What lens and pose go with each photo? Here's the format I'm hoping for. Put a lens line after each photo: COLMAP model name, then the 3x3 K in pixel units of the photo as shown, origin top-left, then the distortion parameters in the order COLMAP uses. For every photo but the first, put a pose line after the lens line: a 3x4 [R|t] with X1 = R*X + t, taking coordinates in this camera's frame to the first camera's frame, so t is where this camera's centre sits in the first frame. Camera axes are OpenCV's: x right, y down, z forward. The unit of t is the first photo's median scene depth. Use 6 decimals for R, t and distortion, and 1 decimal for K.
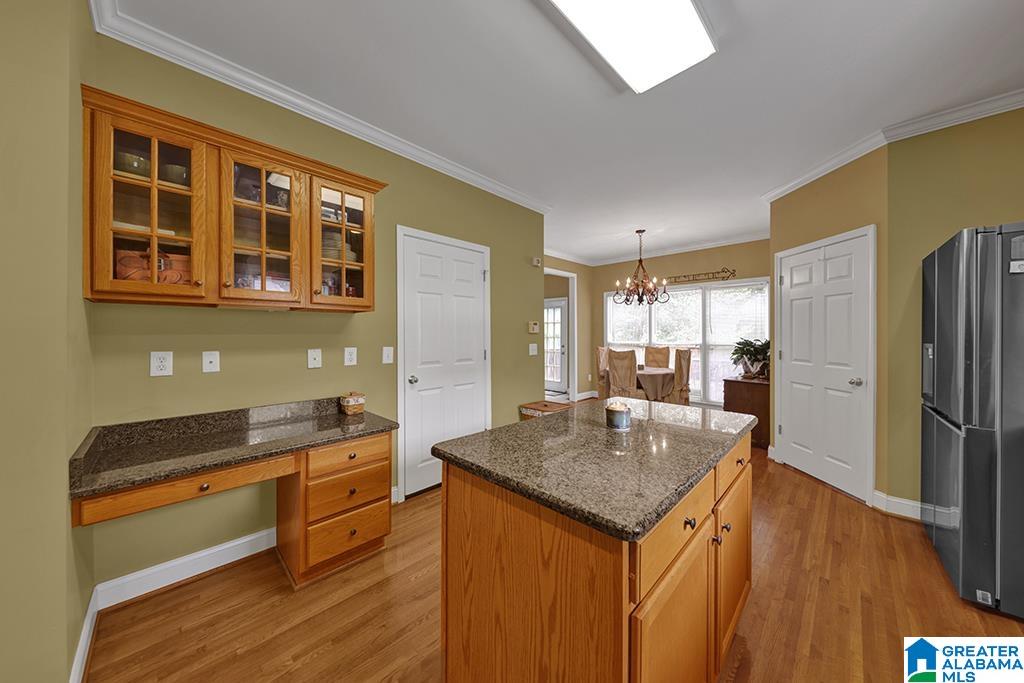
lens RADIAL K [[337.3, 0, 515.3], [0, 337.3, 335.0], [0, 0, 1]] dist [-0.000541, -0.000043]
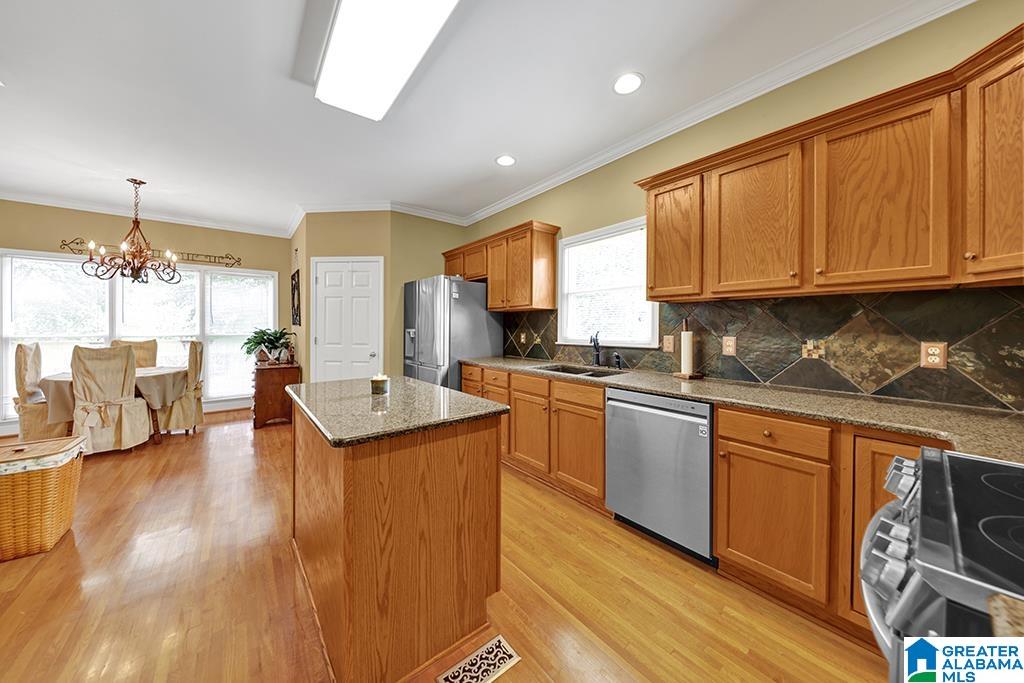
lens RADIAL K [[337.7, 0, 514.2], [0, 337.7, 329.0], [0, 0, 1]] dist [0.010059, 0.000006]
pose [[0.122773, -0.010072, 0.992384, -0.372111], [-0.000676, 0.999947, 0.010232, 0.004063], [-0.992435, -0.001928, 0.122760, 0.134428]]
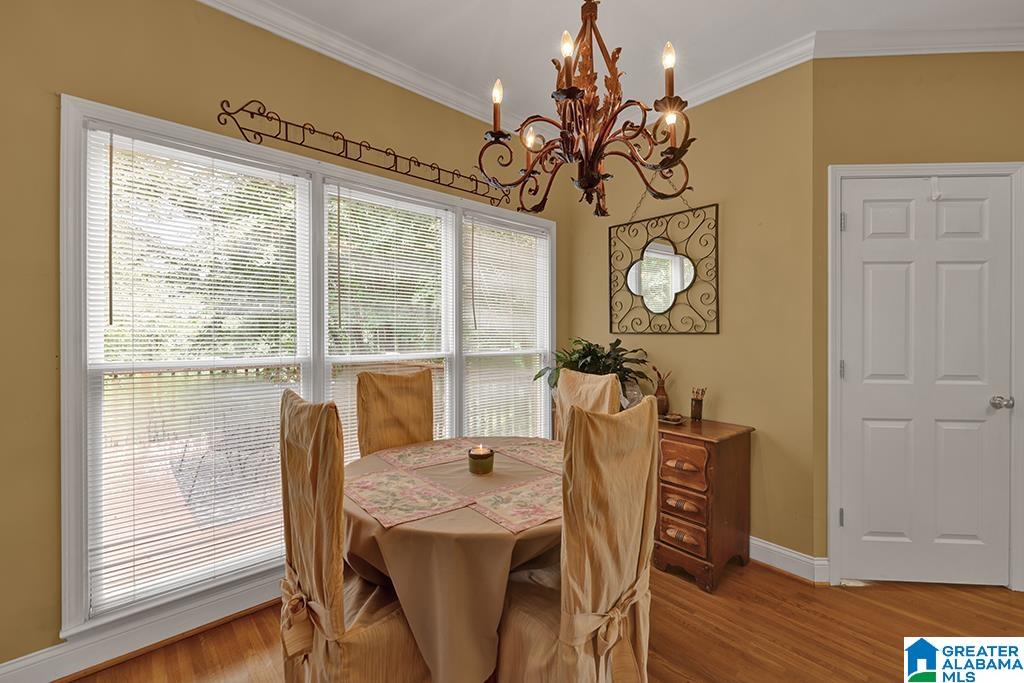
lens RADIAL K [[439.6, 0, 546.8], [0, 439.6, 336.2], [0, 0, 1]] dist [0.096612, -0.000024]
pose [[0.048608, -0.008003, 0.998786, 0.080001], [0.005700, 0.999954, 0.007735, 0.002487], [-0.998802, 0.005317, 0.048651, 1.482963]]
